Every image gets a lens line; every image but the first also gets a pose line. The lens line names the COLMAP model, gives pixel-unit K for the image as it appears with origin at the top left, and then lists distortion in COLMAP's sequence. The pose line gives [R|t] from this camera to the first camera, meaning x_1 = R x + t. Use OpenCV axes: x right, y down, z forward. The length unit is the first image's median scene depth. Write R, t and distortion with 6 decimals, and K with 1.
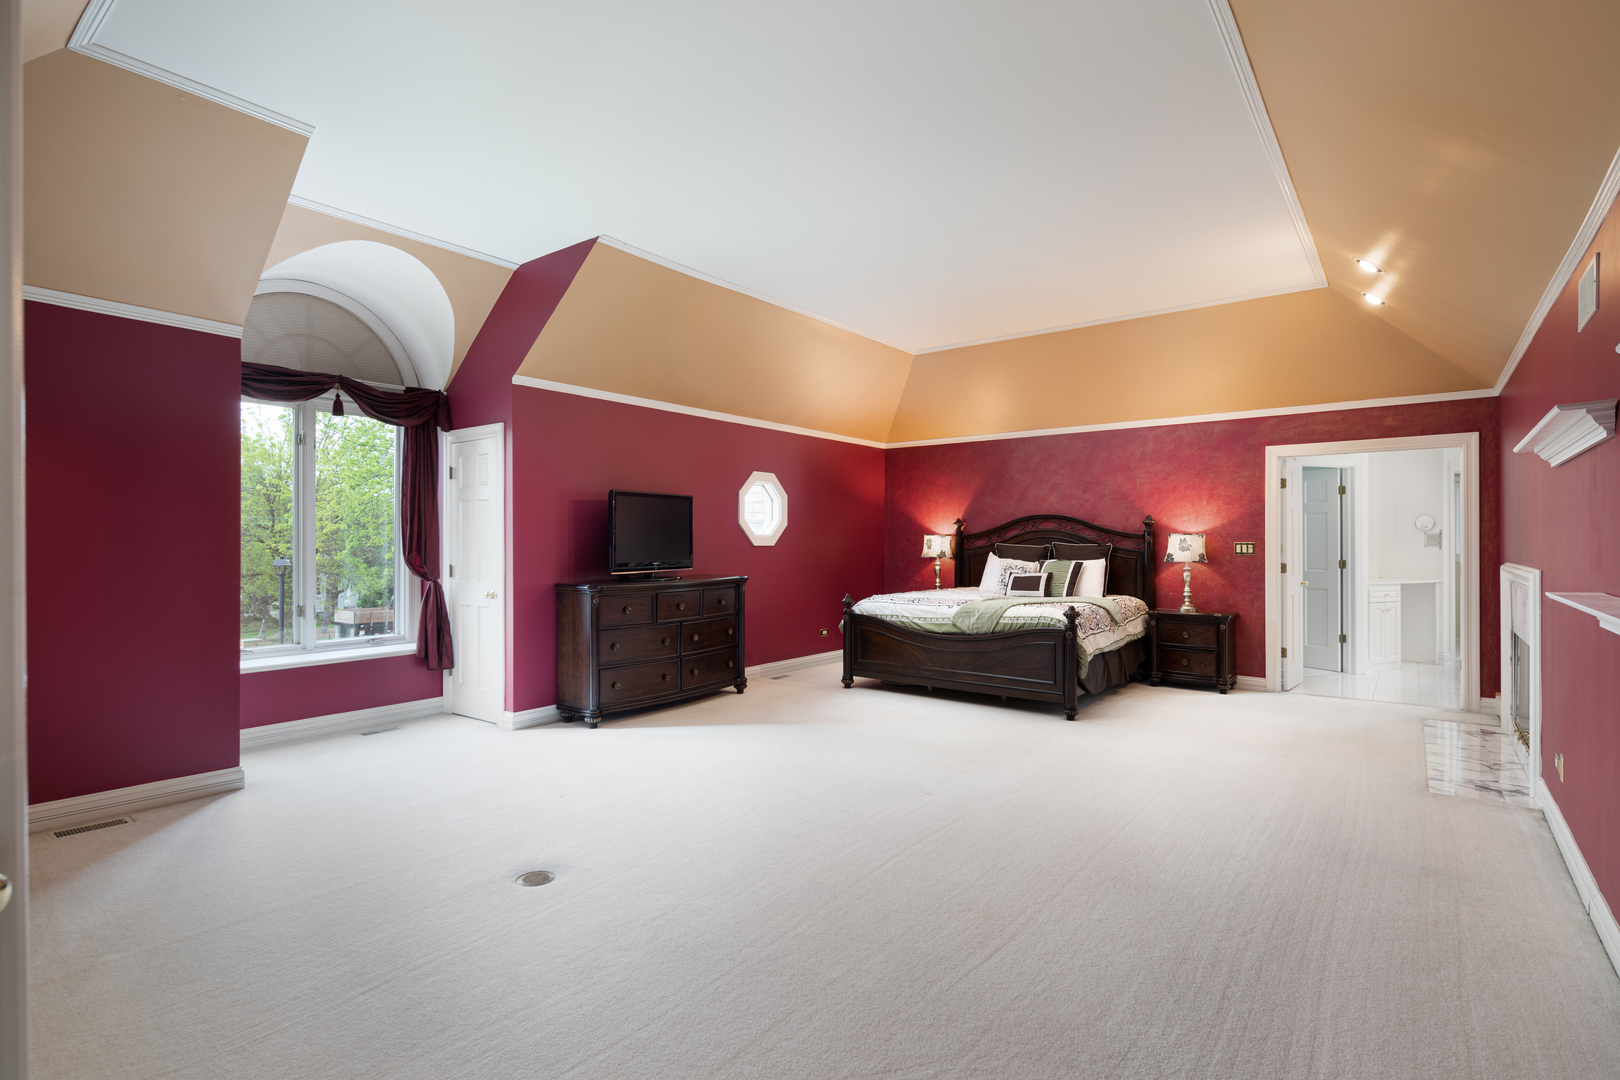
lens RADIAL K [[788.0, 0, 801.5], [0, 788.0, 523.0], [0, 0, 1]] dist [-0.002118, -0.000965]
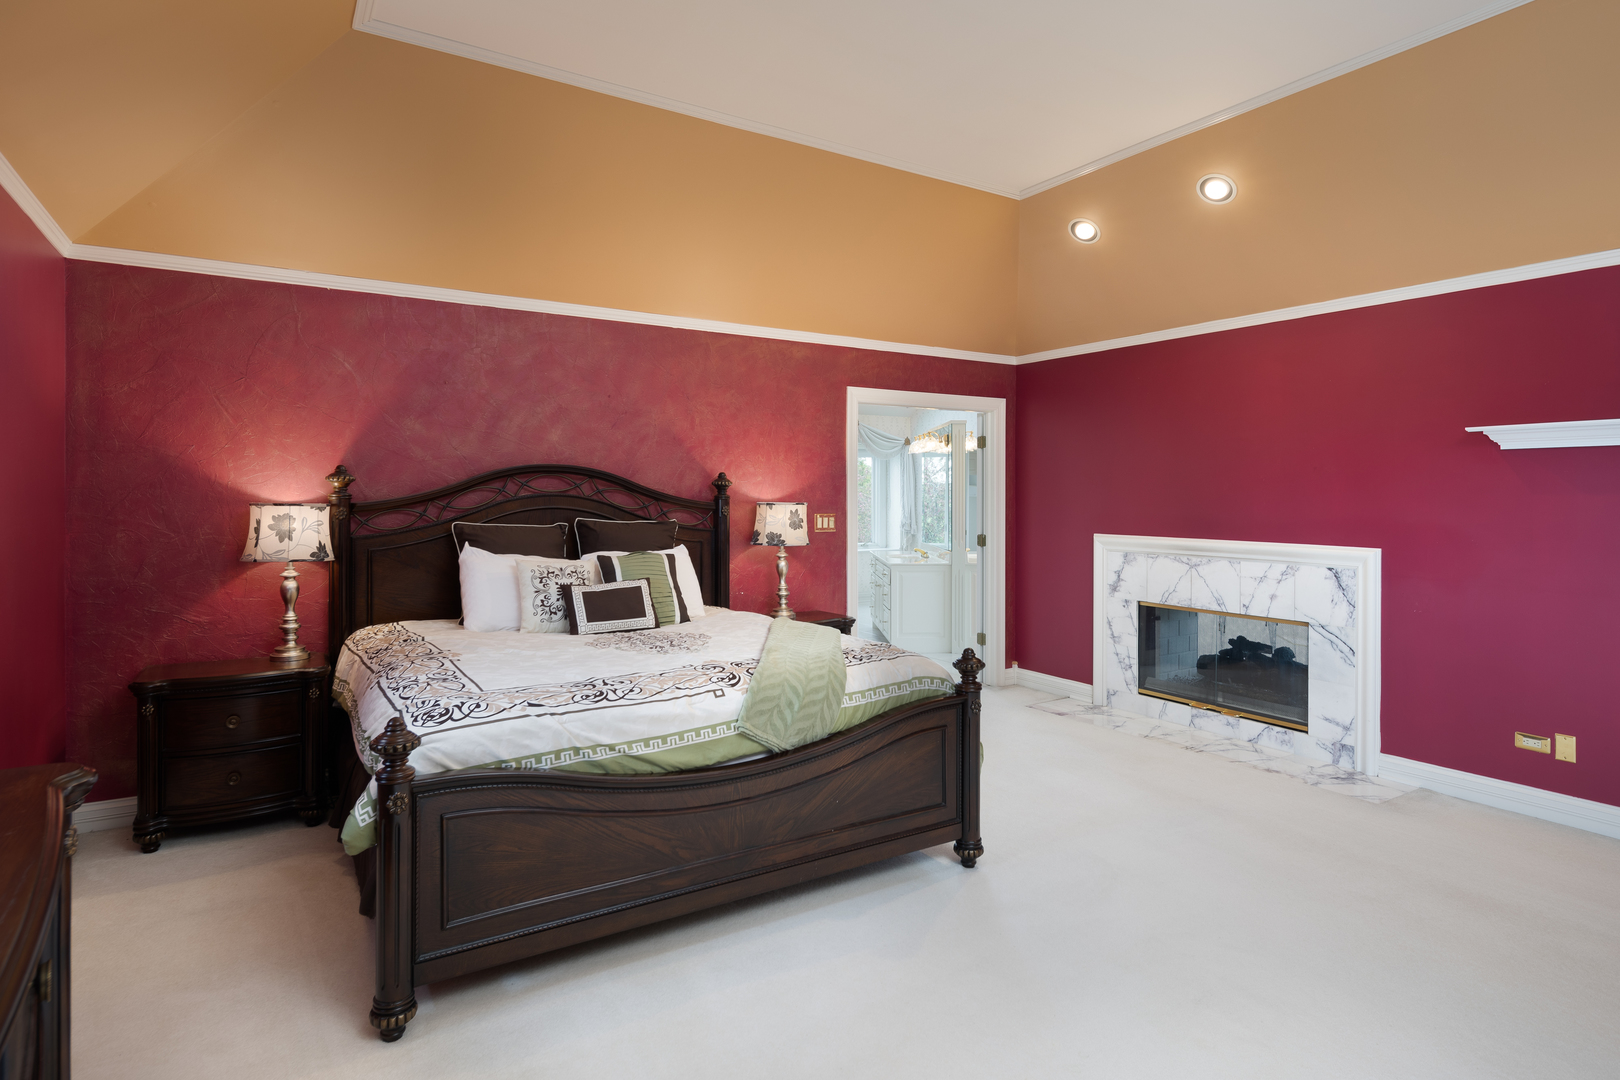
lens RADIAL K [[853.4, 0, 810.3], [0, 853.4, 492.8], [0, 0, 1]] dist [0.000128, -0.000157]
pose [[0.336907, 0.001993, 0.941536, -0.182286], [-0.024073, 0.999689, 0.006498, 0.000055], [-0.941230, -0.024855, 0.336850, 0.719101]]
